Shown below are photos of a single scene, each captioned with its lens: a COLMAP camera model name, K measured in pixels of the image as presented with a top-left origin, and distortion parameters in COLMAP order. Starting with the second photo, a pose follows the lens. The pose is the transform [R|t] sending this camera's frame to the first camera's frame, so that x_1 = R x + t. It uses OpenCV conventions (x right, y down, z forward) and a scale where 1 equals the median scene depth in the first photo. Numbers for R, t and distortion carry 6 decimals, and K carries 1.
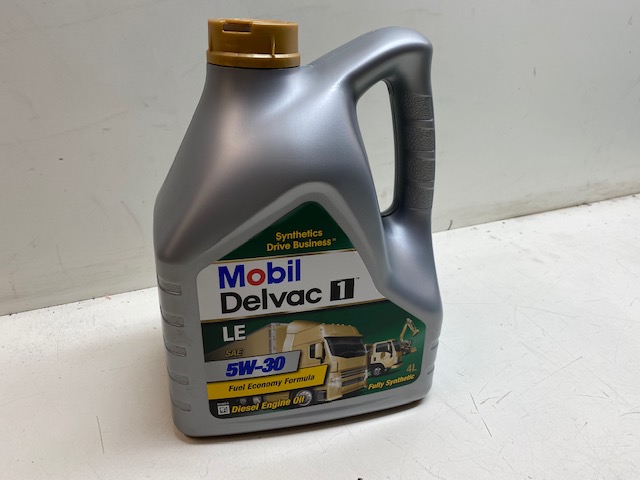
lens RADIAL K [[515.3, 0, 323.0], [0, 515.3, 241.1], [0, 0, 1]] dist [-0.002231, 0.007023]
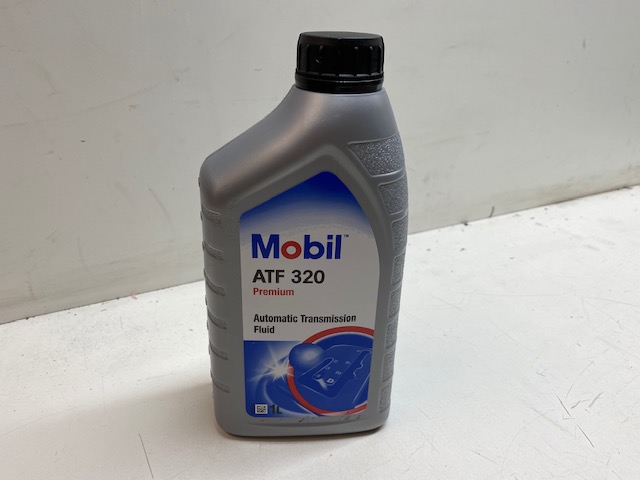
lens RADIAL K [[515.3, 0, 321.8], [0, 515.3, 241.5], [0, 0, 1]] dist [-0.002231, 0.007023]
pose [[0.999727, -0.019933, 0.012209, -0.103139], [0.019831, 0.999768, 0.008434, 0.011998], [-0.012374, -0.008190, 0.999890, 0.101862]]
